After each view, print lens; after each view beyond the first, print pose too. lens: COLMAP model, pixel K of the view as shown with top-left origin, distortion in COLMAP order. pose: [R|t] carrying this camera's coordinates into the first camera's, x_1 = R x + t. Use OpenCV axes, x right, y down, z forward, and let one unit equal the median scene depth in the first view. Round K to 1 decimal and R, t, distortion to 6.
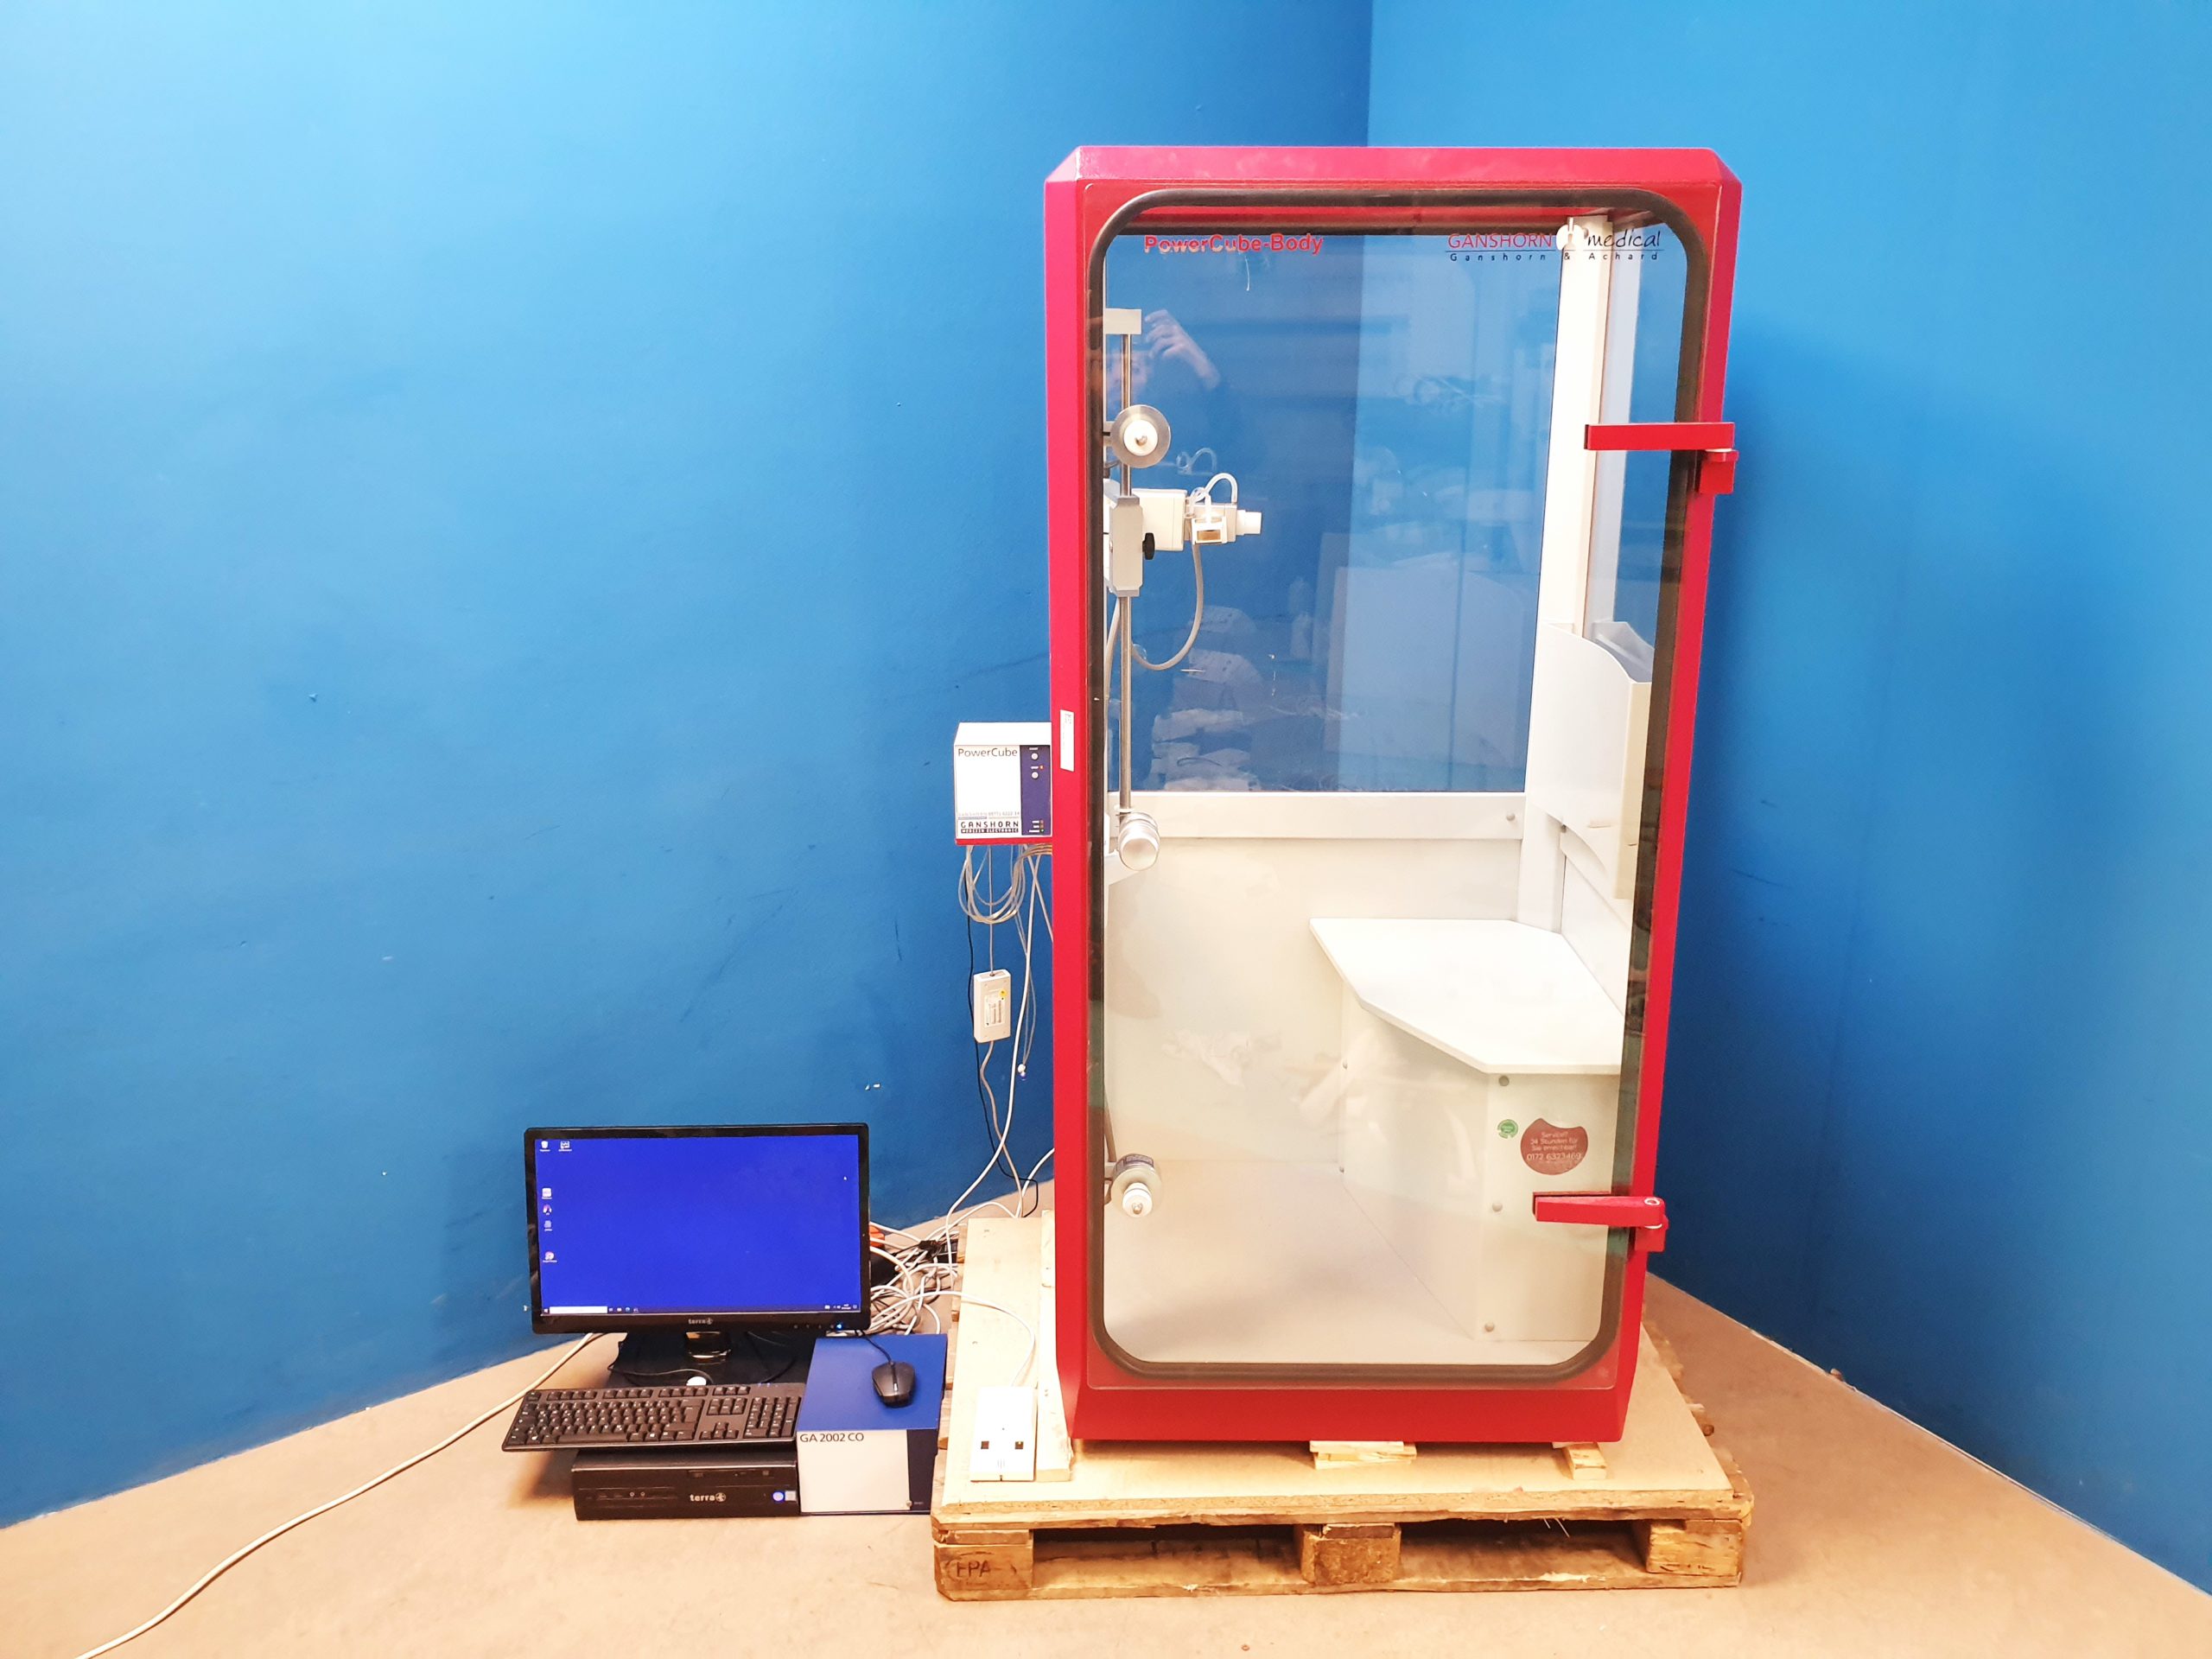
lens RADIAL K [[1675.7, 0, 1086.8], [0, 1675.7, 790.7], [0, 0, 1]] dist [-0.008513, 0.017548]
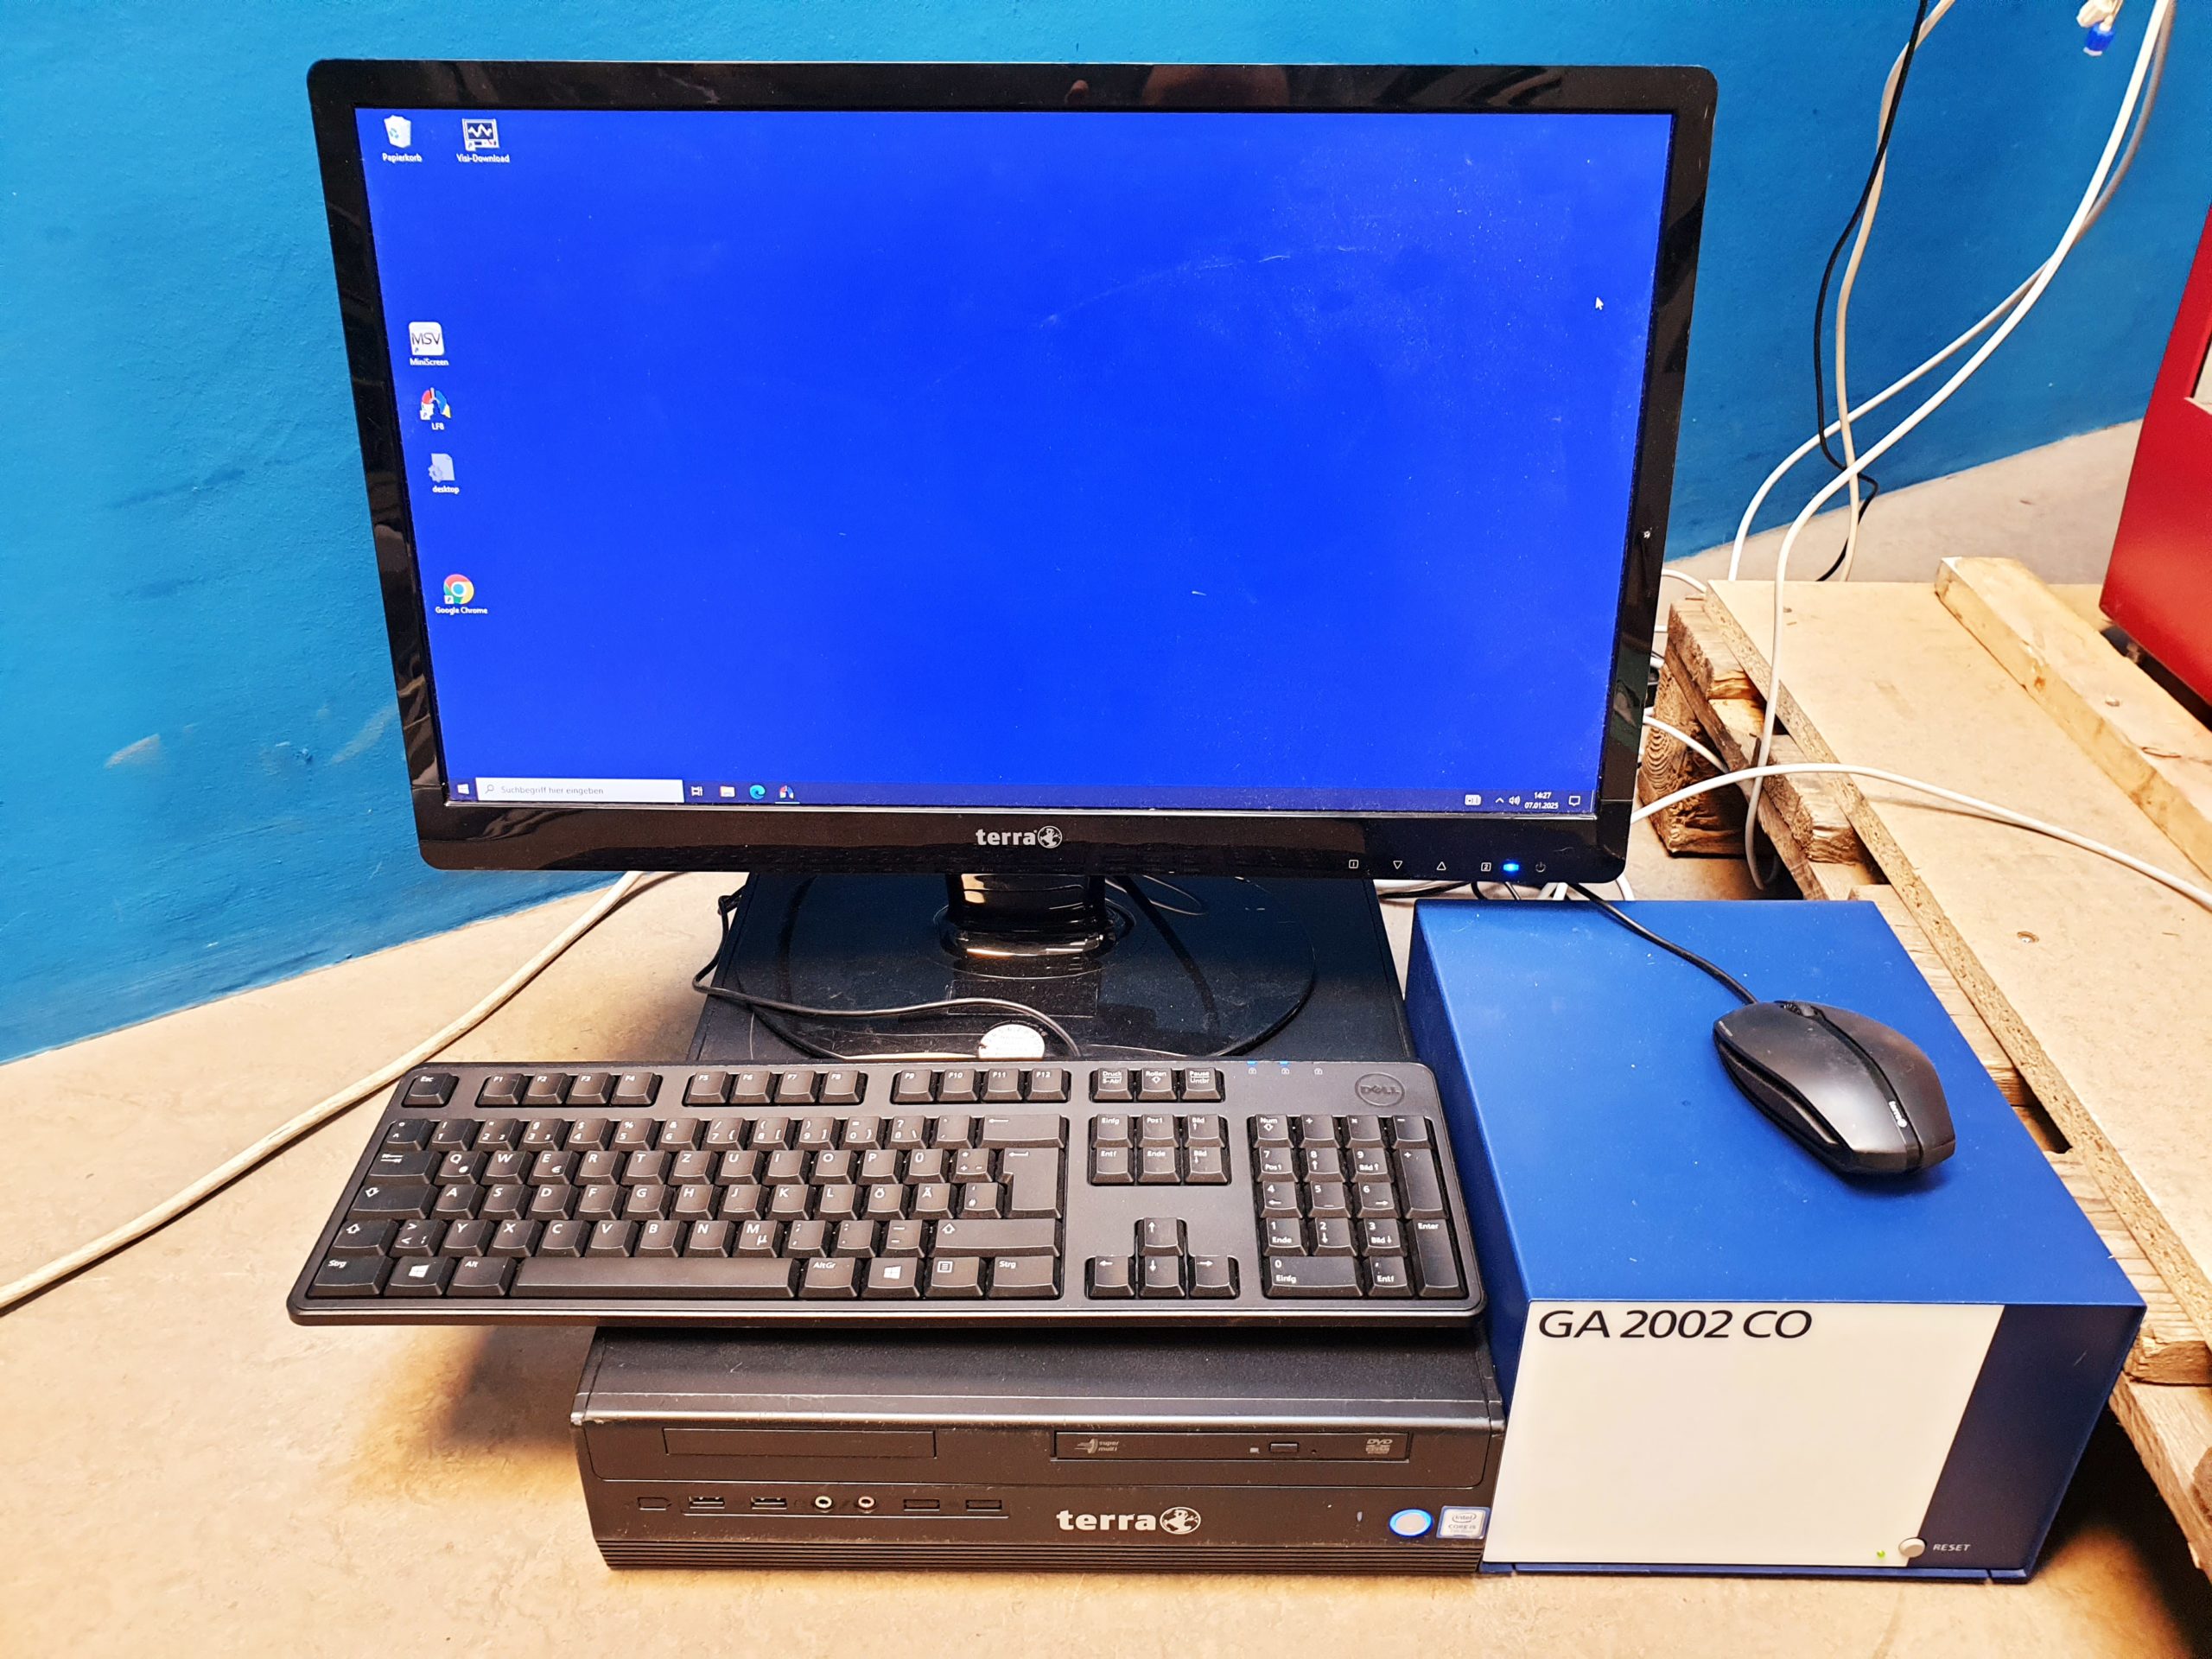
lens RADIAL K [[1745.4, 0, 1119.0], [0, 1745.4, 811.0], [0, 0, 1]] dist [-0.010925, 0.081014]
pose [[0.999473, 0.023666, -0.022199, -0.221987], [-0.016731, 0.962054, 0.272345, 0.249090], [0.027802, -0.271830, 0.961944, 0.771254]]
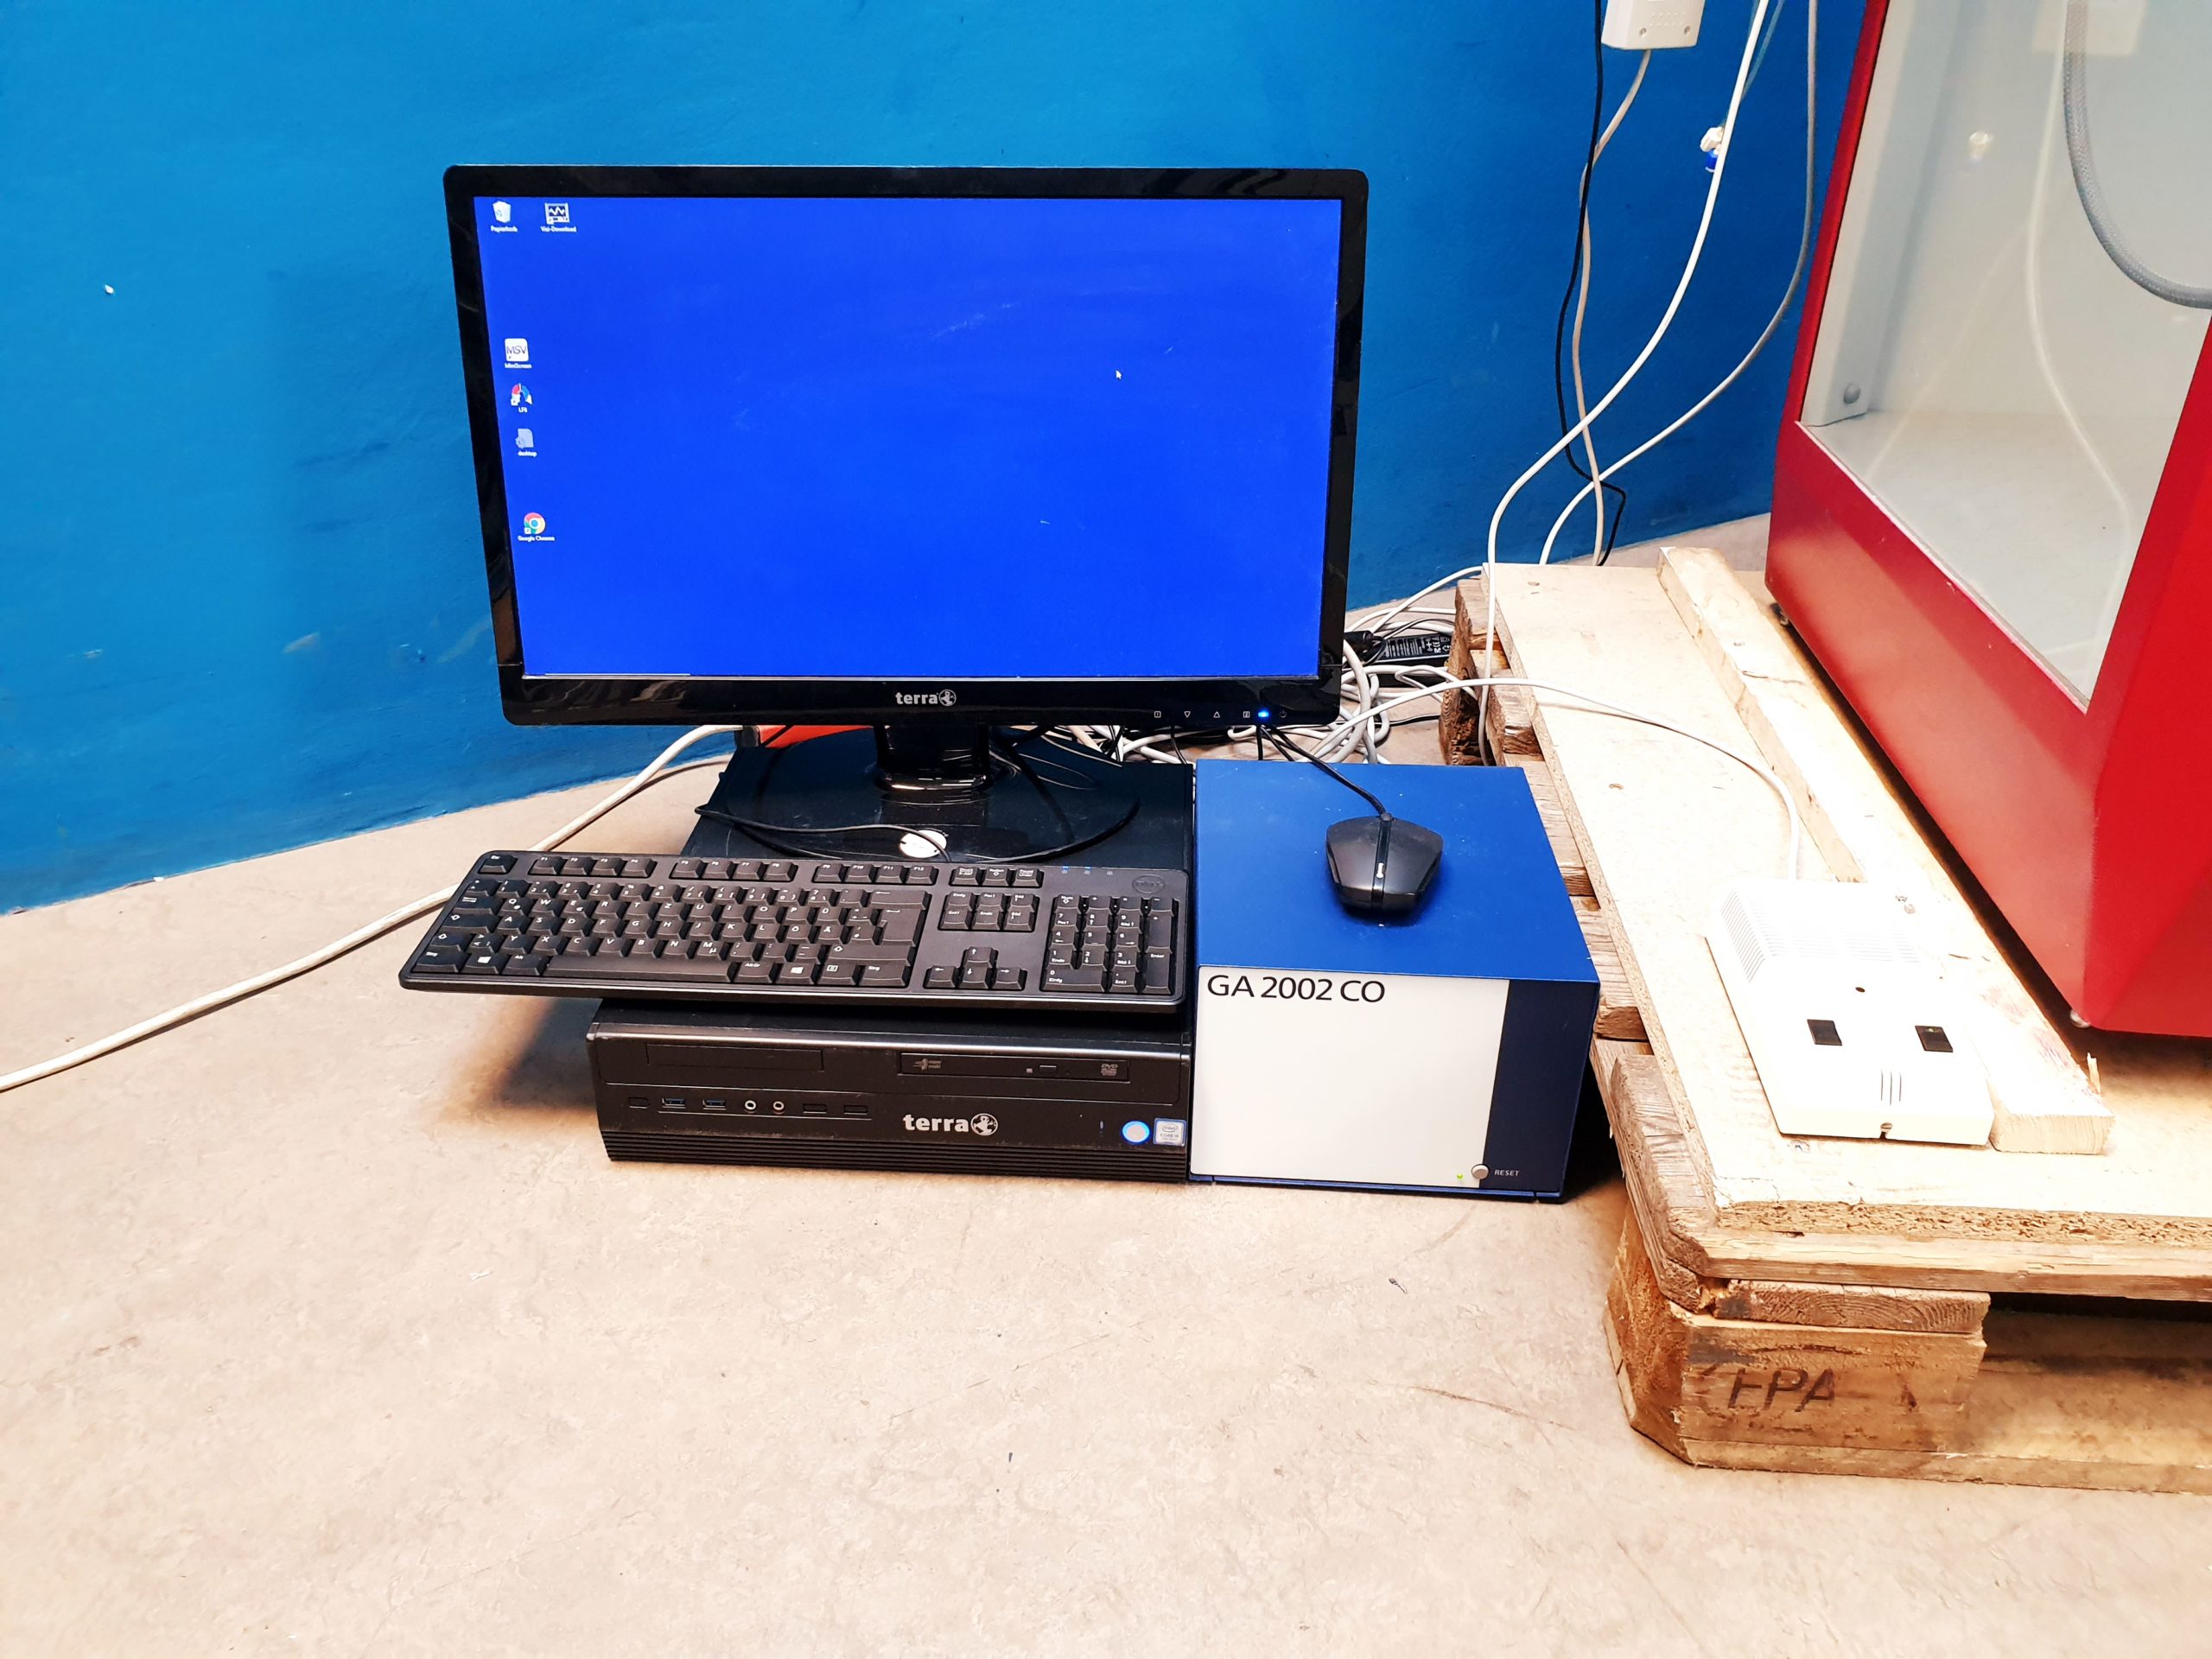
lens RADIAL K [[1725.3, 0, 1106.0], [0, 1725.3, 829.5], [0, 0, 1]] dist [0.052285, -0.006357]
pose [[0.996780, 0.047550, -0.064572, -0.167872], [-0.030464, 0.969400, 0.243589, 0.260228], [0.074179, -0.240837, 0.967727, 0.637089]]
